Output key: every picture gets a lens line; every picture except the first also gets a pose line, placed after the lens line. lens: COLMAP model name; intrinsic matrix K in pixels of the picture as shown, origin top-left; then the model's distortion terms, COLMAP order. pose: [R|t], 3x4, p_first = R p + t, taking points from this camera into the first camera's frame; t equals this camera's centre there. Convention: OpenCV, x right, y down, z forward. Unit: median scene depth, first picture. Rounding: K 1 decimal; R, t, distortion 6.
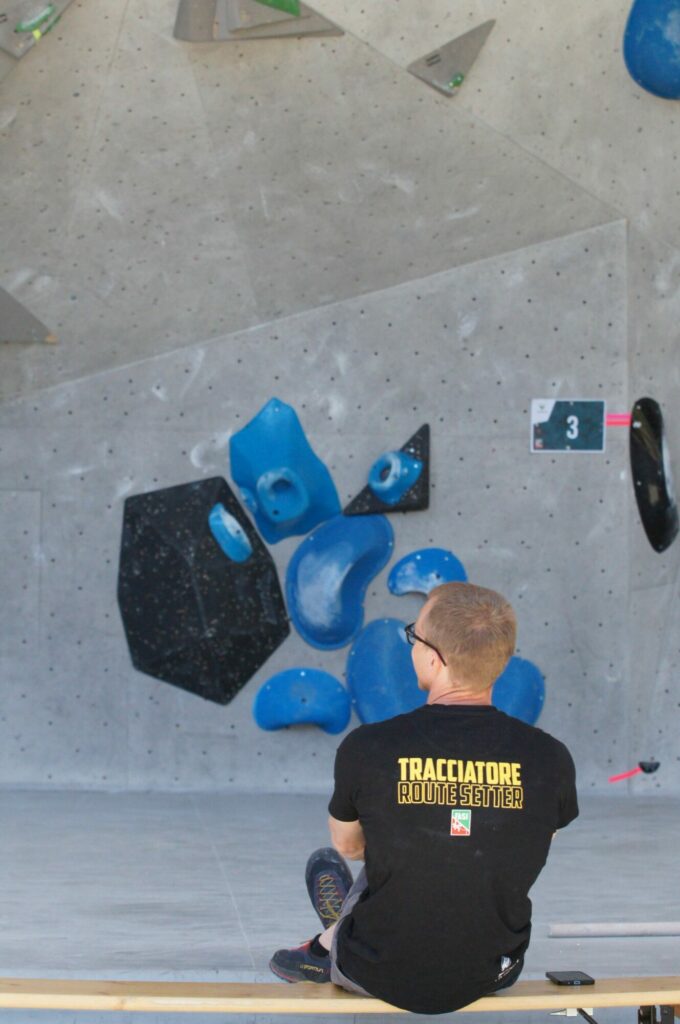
lens RADIAL K [[3194.8, 0, 340.0], [0, 3194.8, 511.3], [0, 0, 1]] dist [-0.376287, 0.000000]
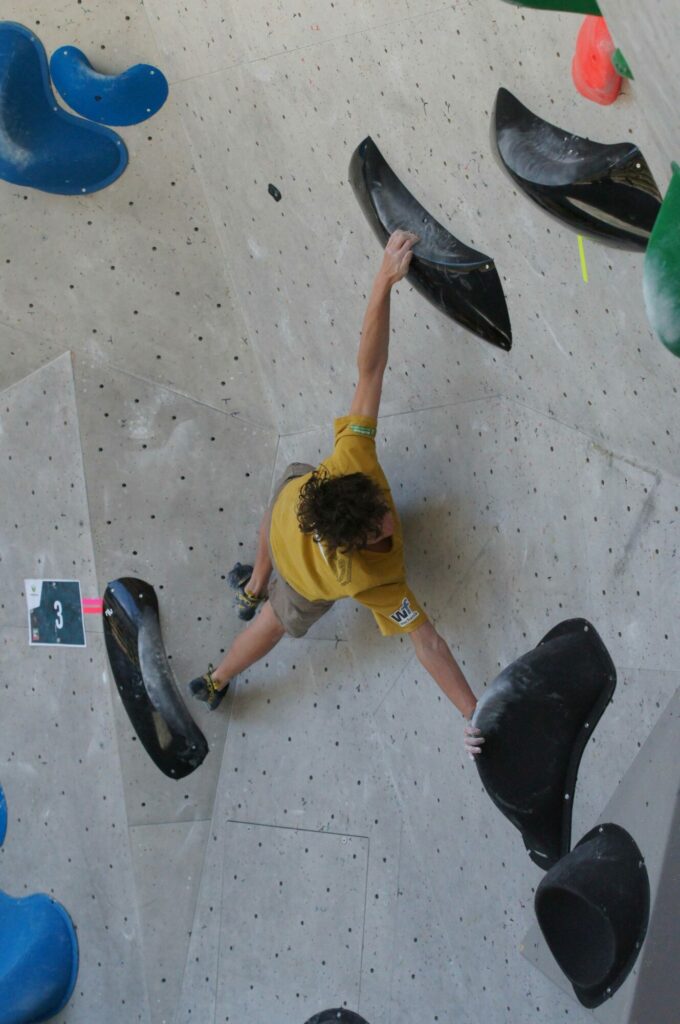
lens RADIAL K [[3851.8, 0, 340.3], [0, 3851.8, 512.9], [0, 0, 1]] dist [-0.278989, 0.000000]
pose [[0.610507, -0.007406, -0.791976, 0.876043], [-0.023534, 0.999345, -0.027486, -0.027046], [0.791661, 0.035419, 0.609933, 0.468889]]
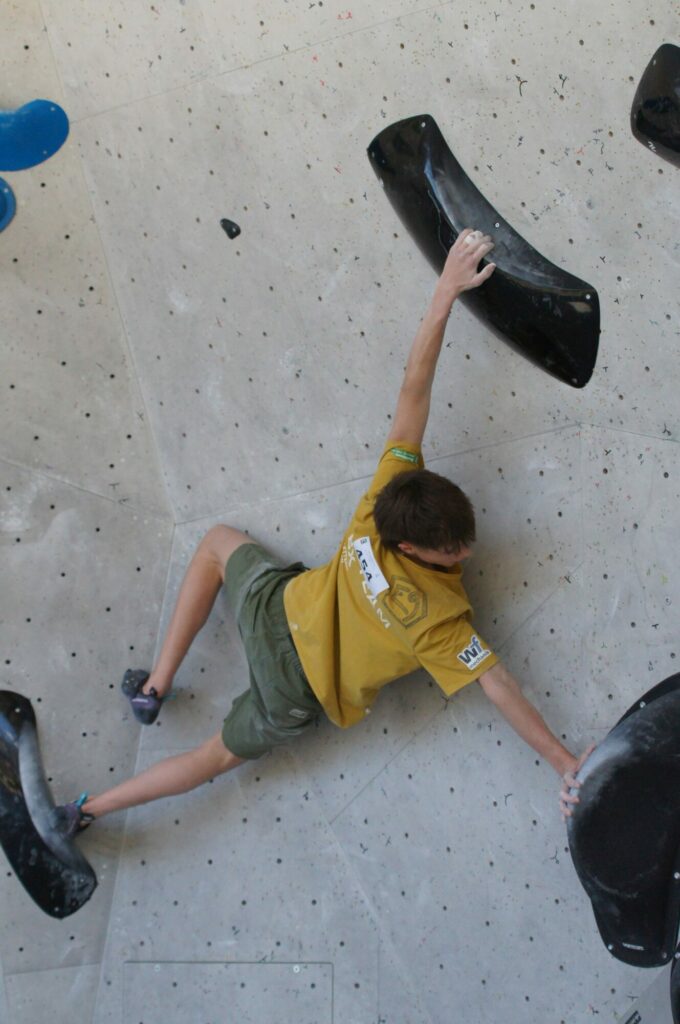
lens RADIAL K [[3194.8, 0, 340.8], [0, 3194.8, 515.0], [0, 0, 1]] dist [-0.376287, 0.000000]
pose [[0.823085, -0.098778, -0.559262, 0.543152], [0.024524, 0.990021, -0.138767, 0.023459], [0.567389, 0.100502, 0.817294, 0.482719]]
